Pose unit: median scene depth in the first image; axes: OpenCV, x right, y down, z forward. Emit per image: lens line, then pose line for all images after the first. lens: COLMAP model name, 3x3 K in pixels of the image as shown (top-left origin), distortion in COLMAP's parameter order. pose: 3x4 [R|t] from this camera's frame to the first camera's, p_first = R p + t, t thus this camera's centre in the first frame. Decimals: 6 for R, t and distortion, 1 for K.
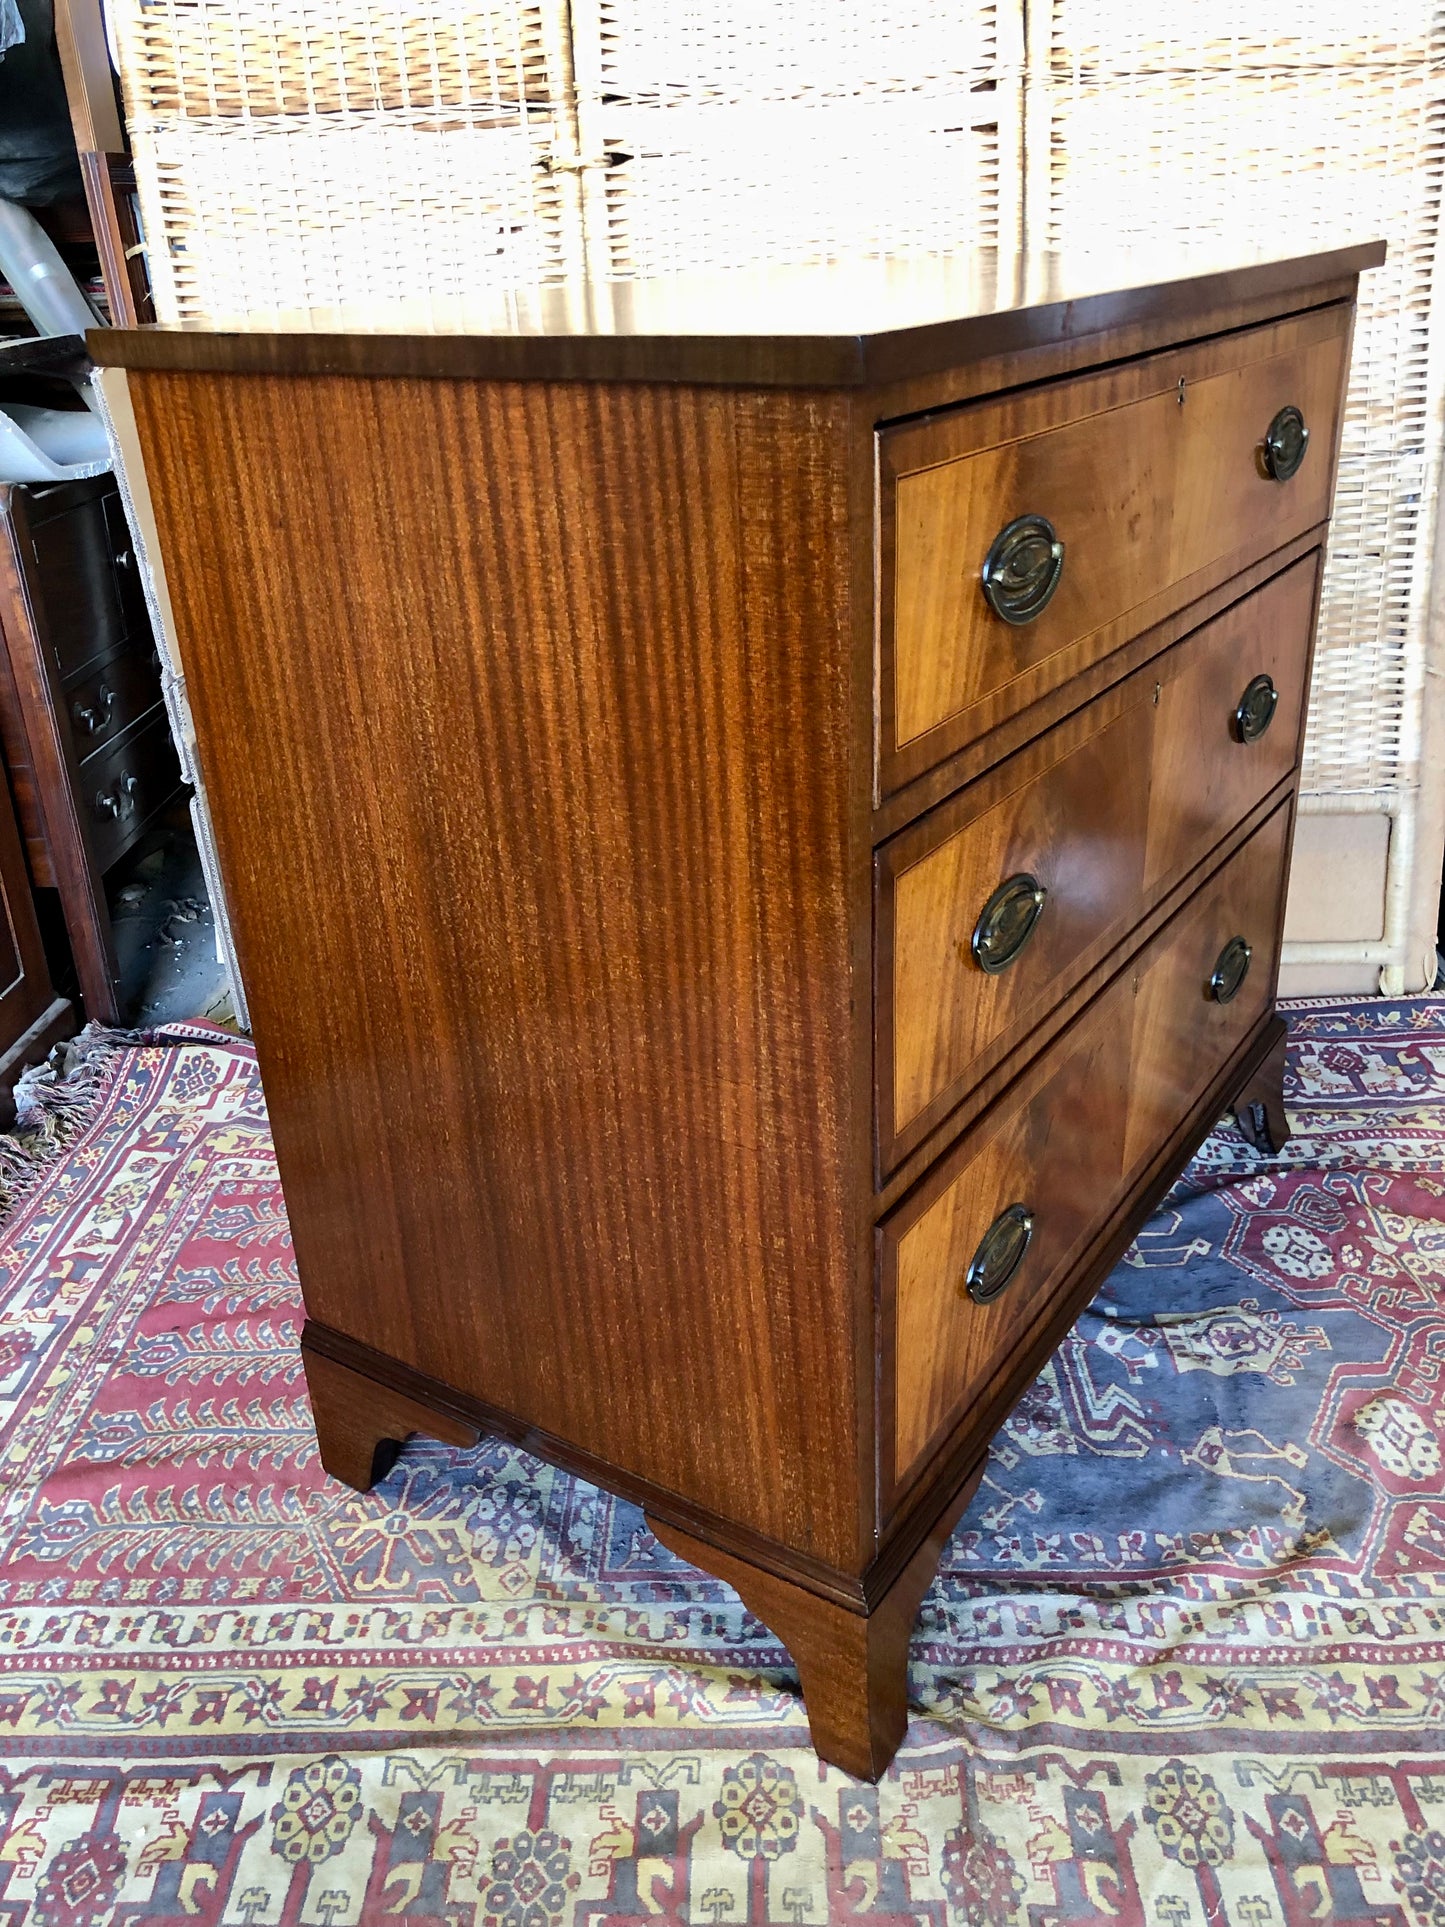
lens RADIAL K [[1591.2, 0, 713.7], [0, 1591.2, 950.1], [0, 0, 1]] dist [0.007620, 0.010281]
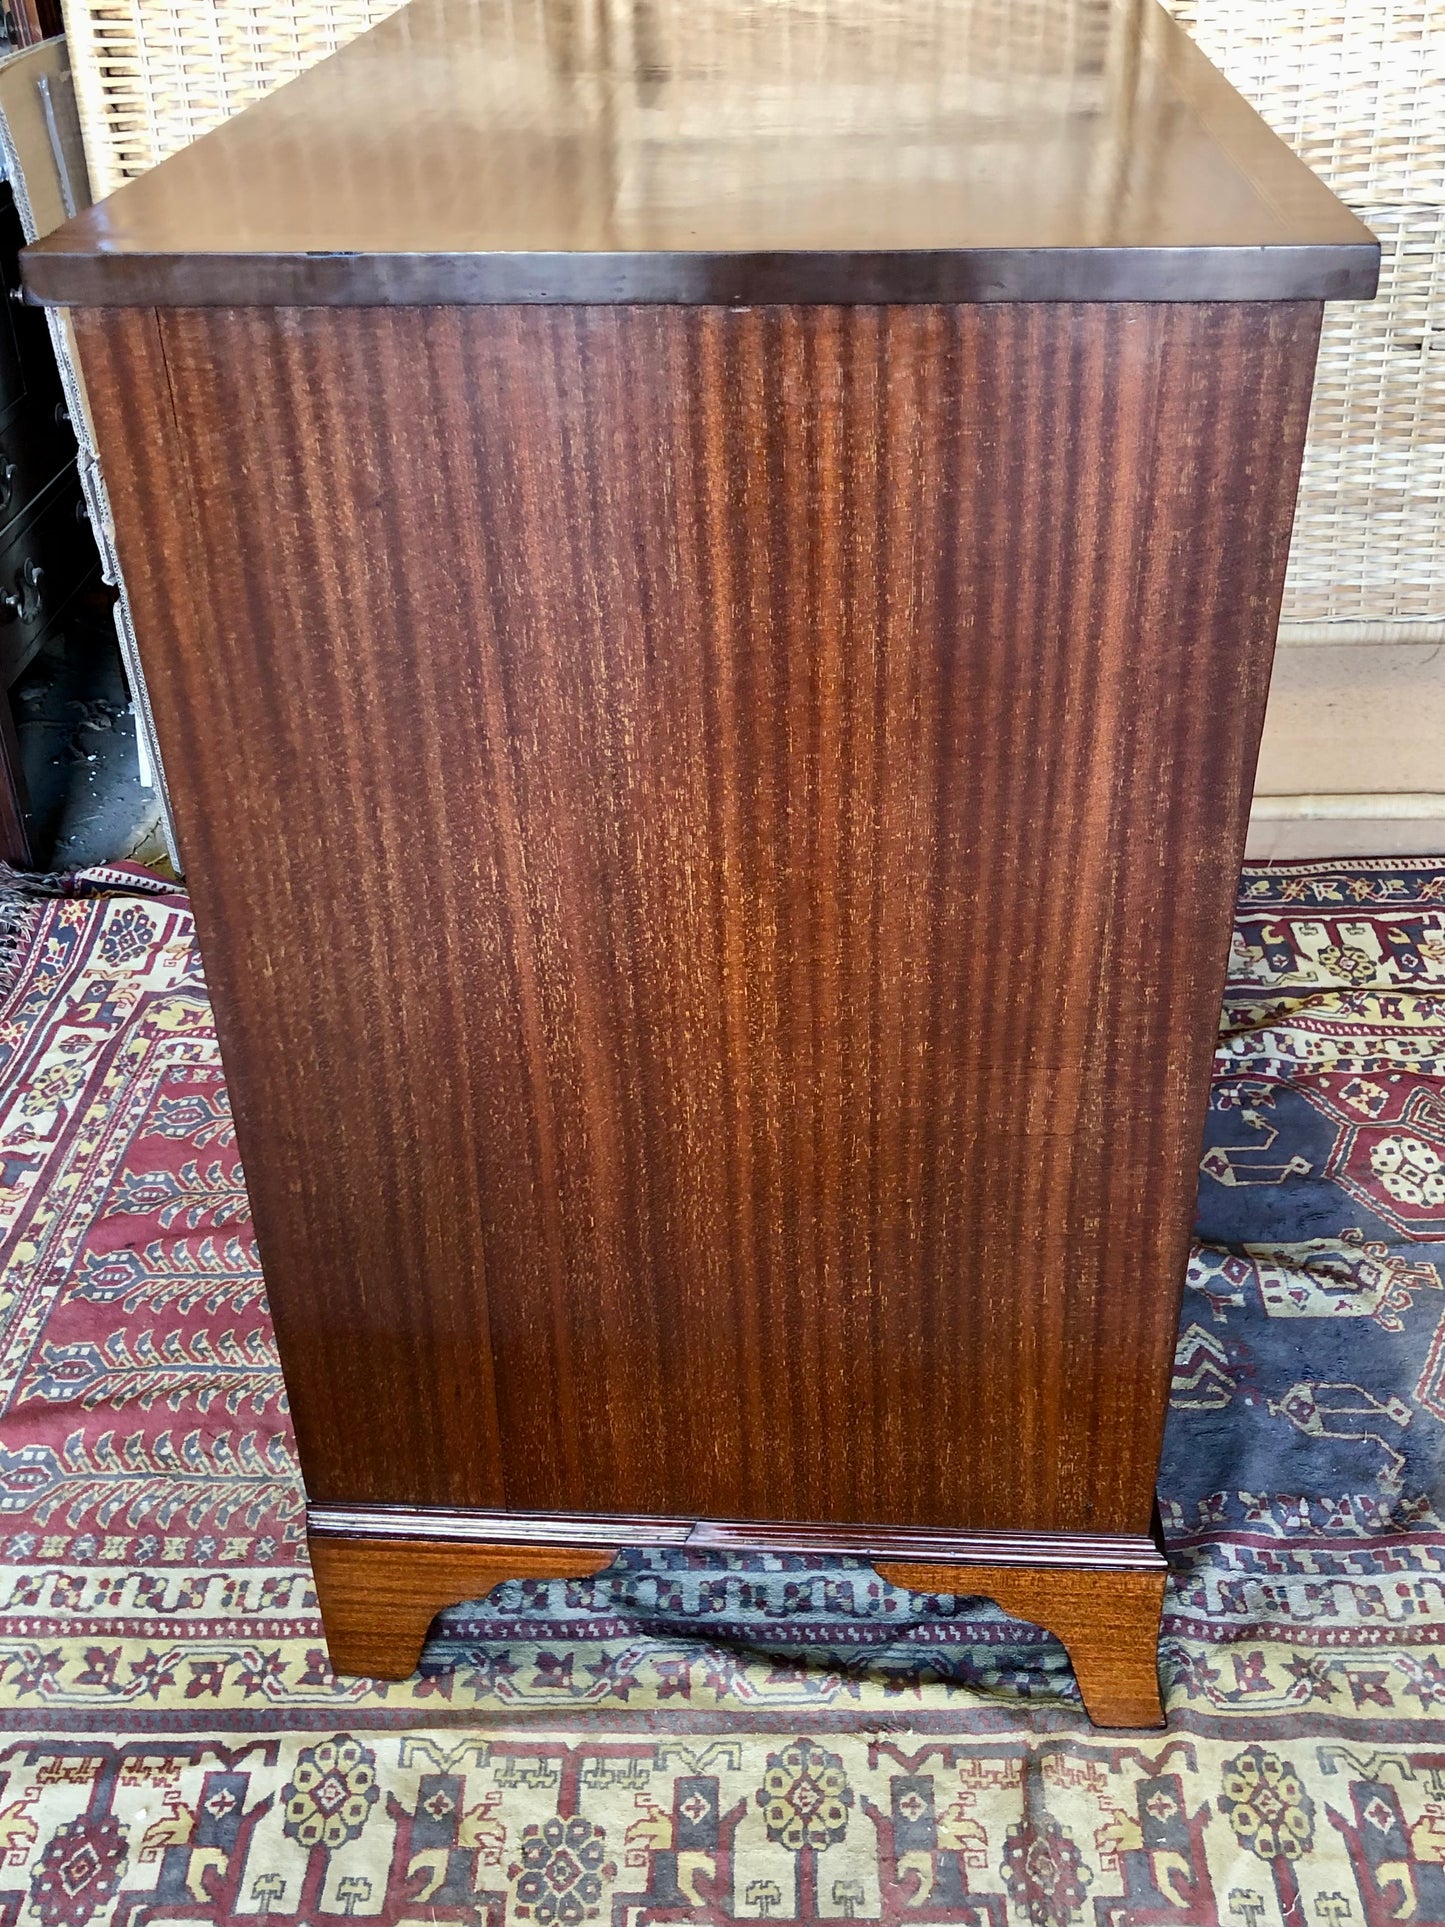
lens RADIAL K [[1944.9, 0, 713.8], [0, 1944.9, 950.7], [0, 0, 1]] dist [-0.000073, 0.000000]
pose [[0.999850, 0.013518, 0.010801, -0.038441], [-0.014850, 0.990781, 0.134660, -0.090625], [-0.008881, -0.134801, 0.990833, -0.051024]]
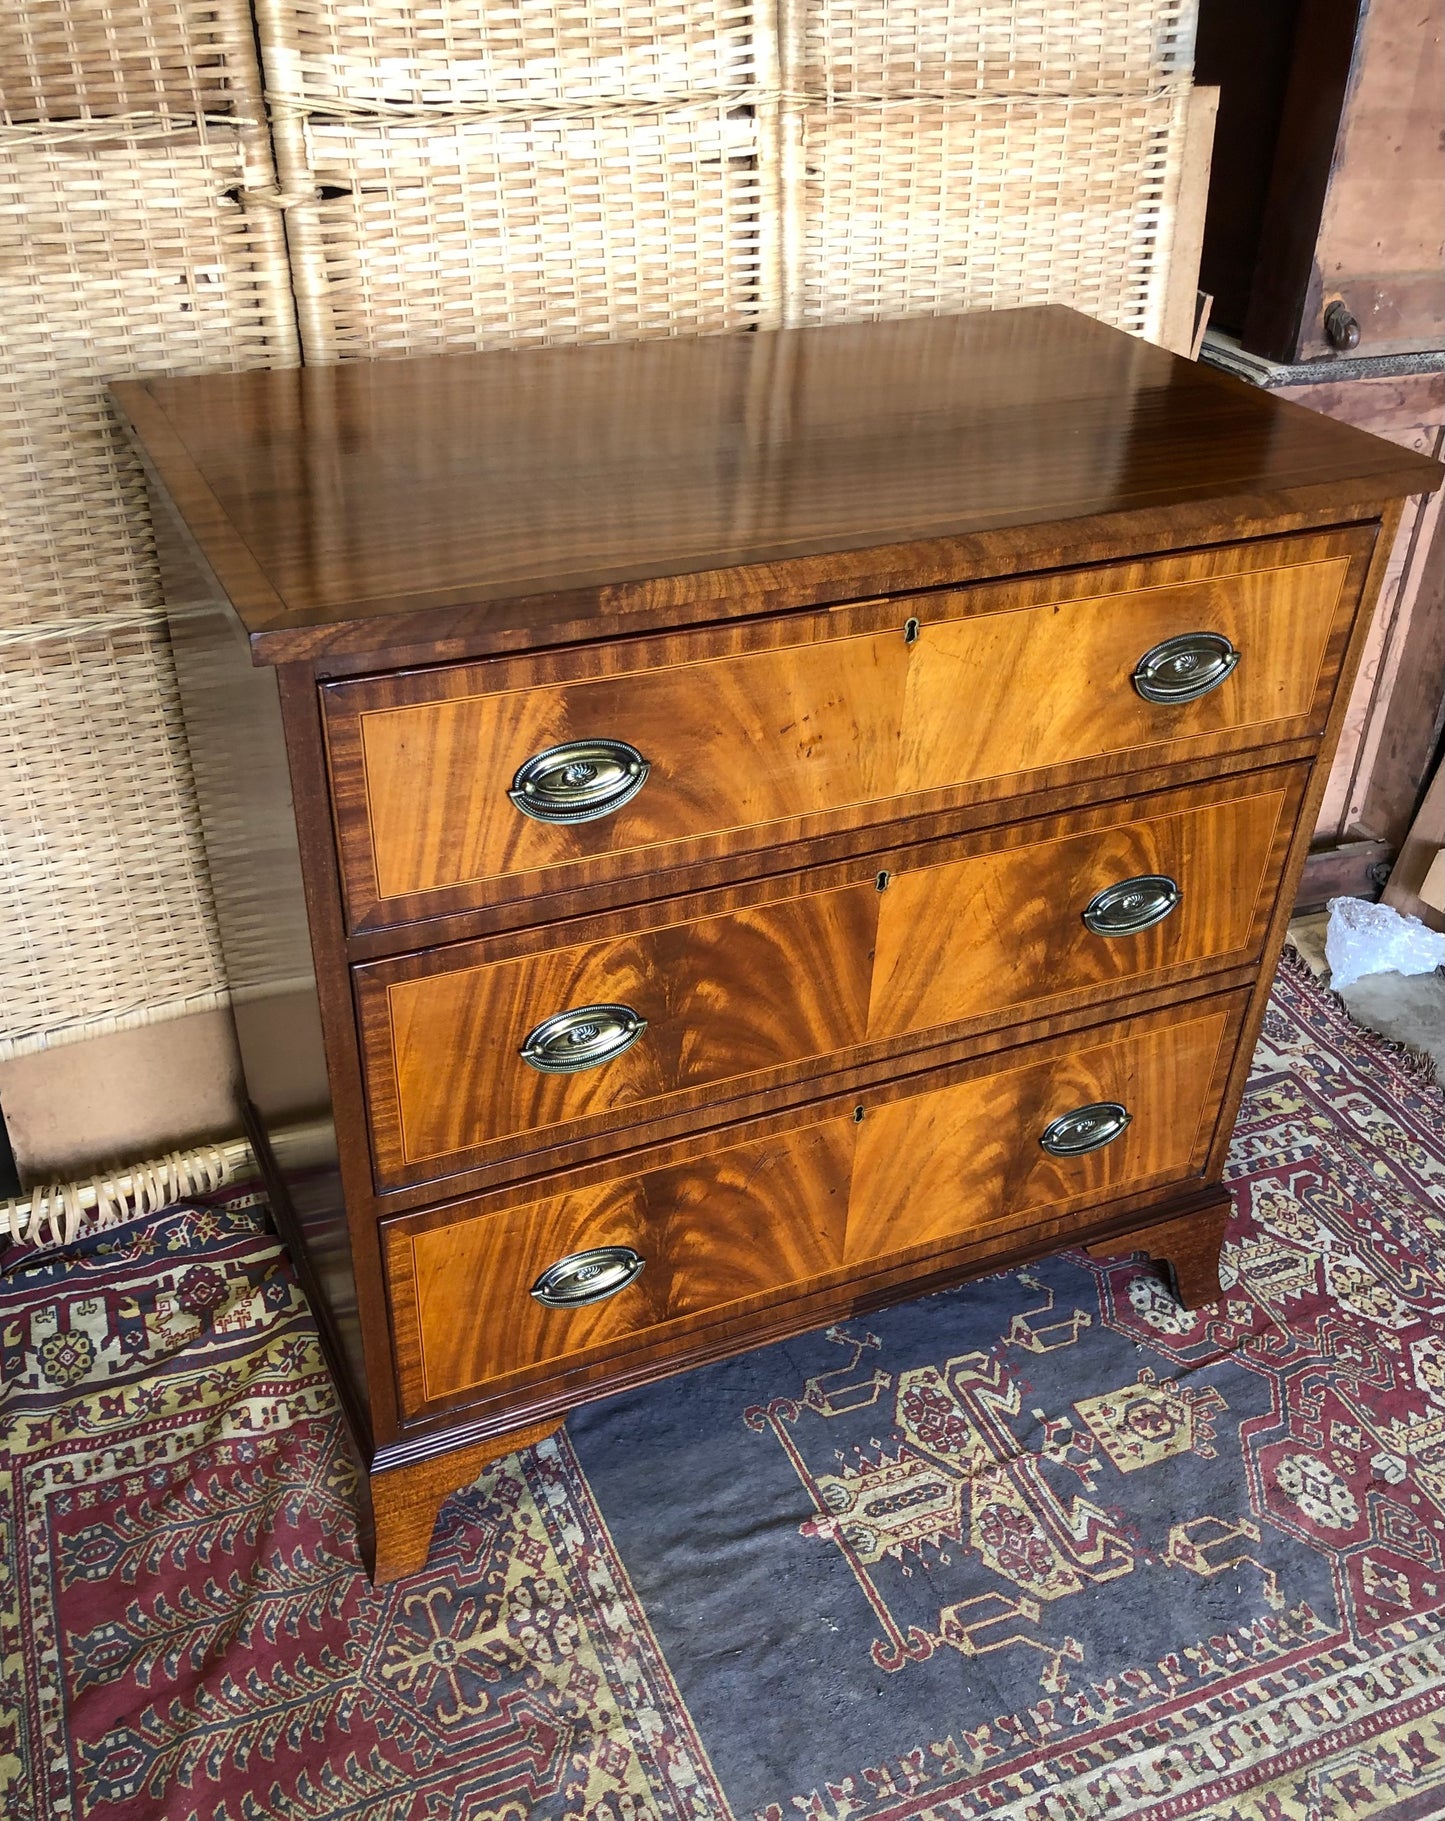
lens RADIAL K [[1696.2, 0, 699.9], [0, 1696.2, 1013.6], [0, 0, 1]] dist [0.012232, 0.000000]
pose [[0.911305, -0.181467, 0.369585, -0.407275], [0.109753, 0.972221, 0.206740, -0.364123], [-0.396835, -0.147840, 0.905906, 0.127115]]
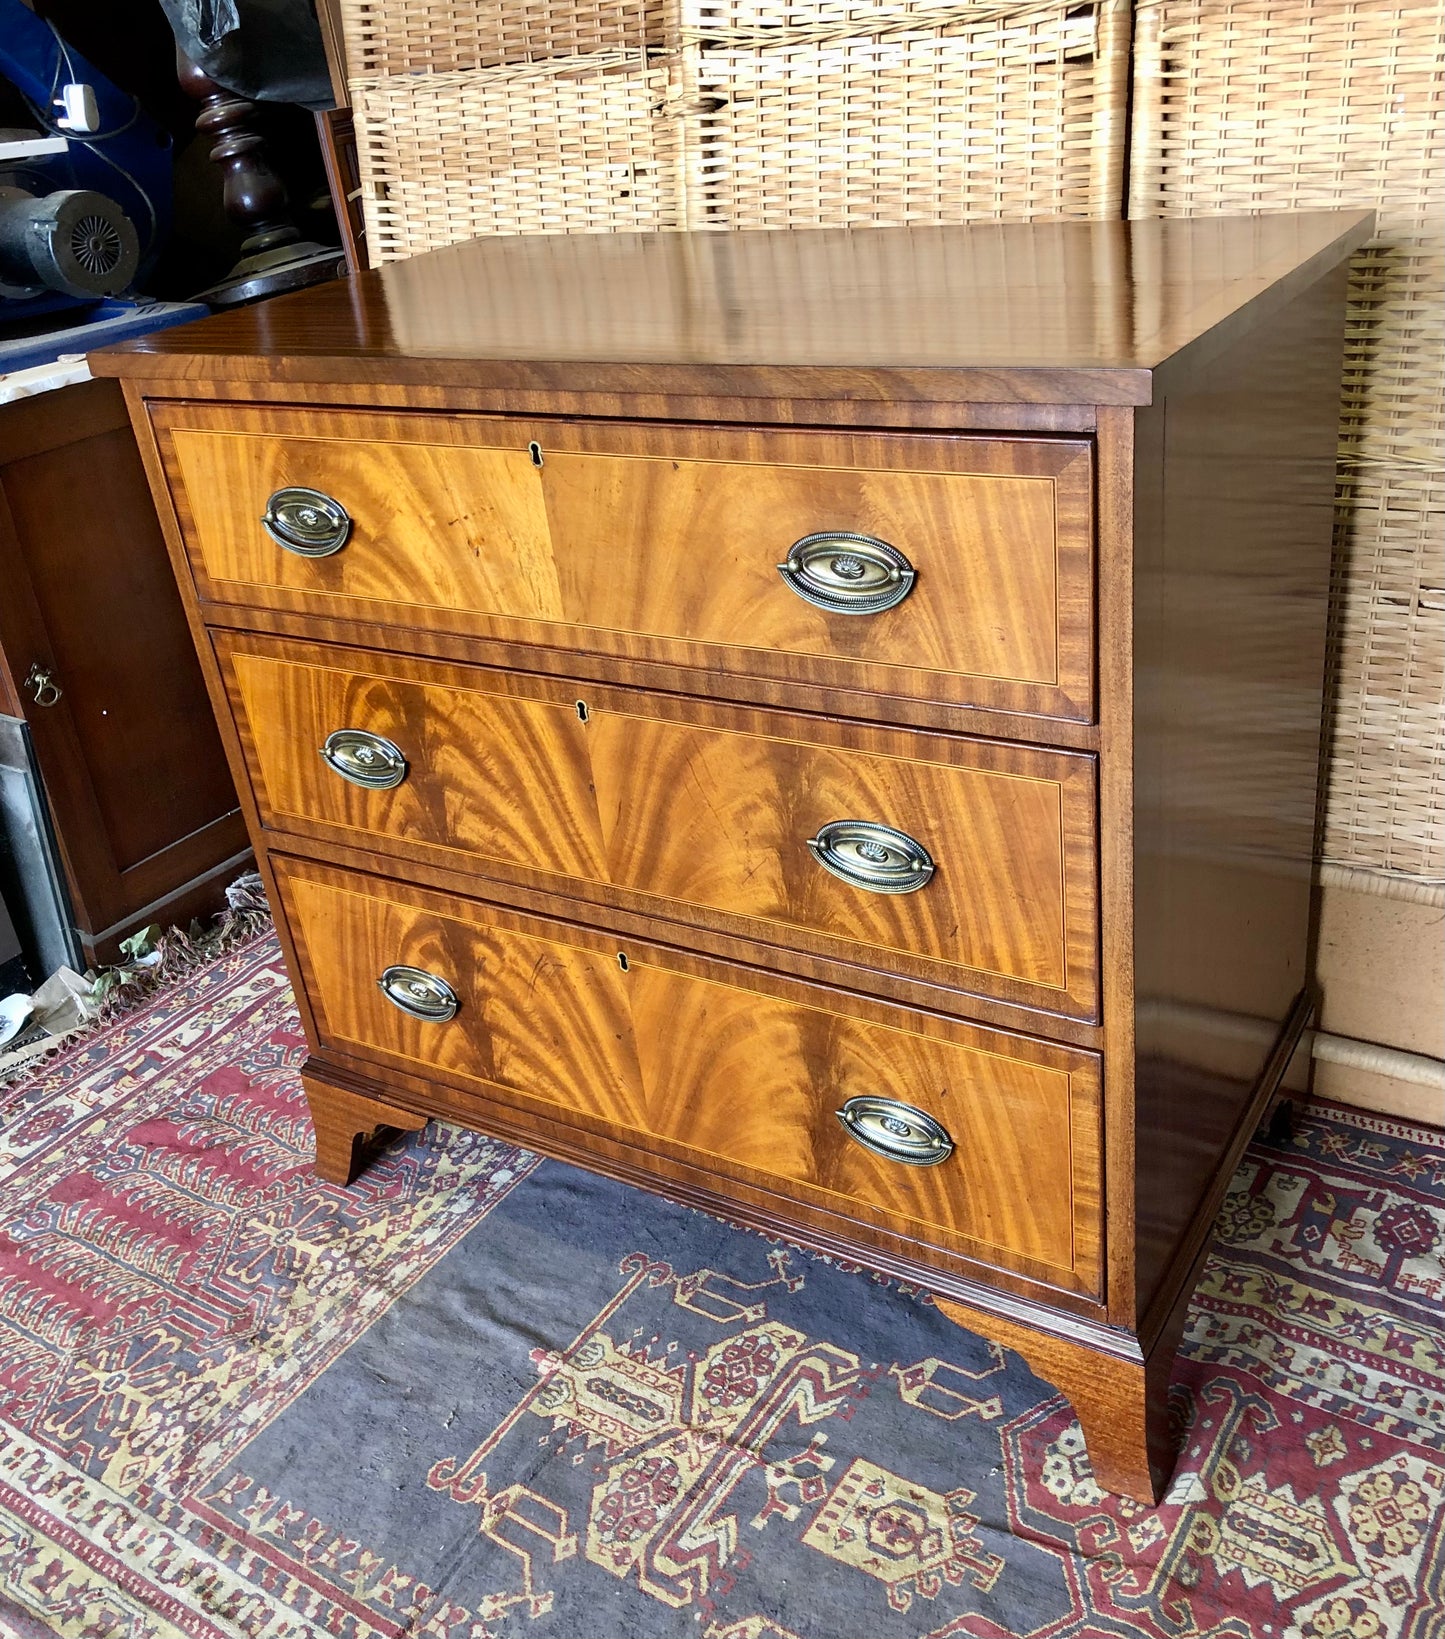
lens RADIAL K [[1591.5, 0, 713.0], [0, 1591.5, 772.1], [0, 0, 1]] dist [0.014328, 0.000000]
pose [[0.843232, 0.186613, -0.504119, 0.727553], [-0.153018, 0.982338, 0.107688, -0.293788], [0.515312, -0.013667, 0.856894, 0.240945]]
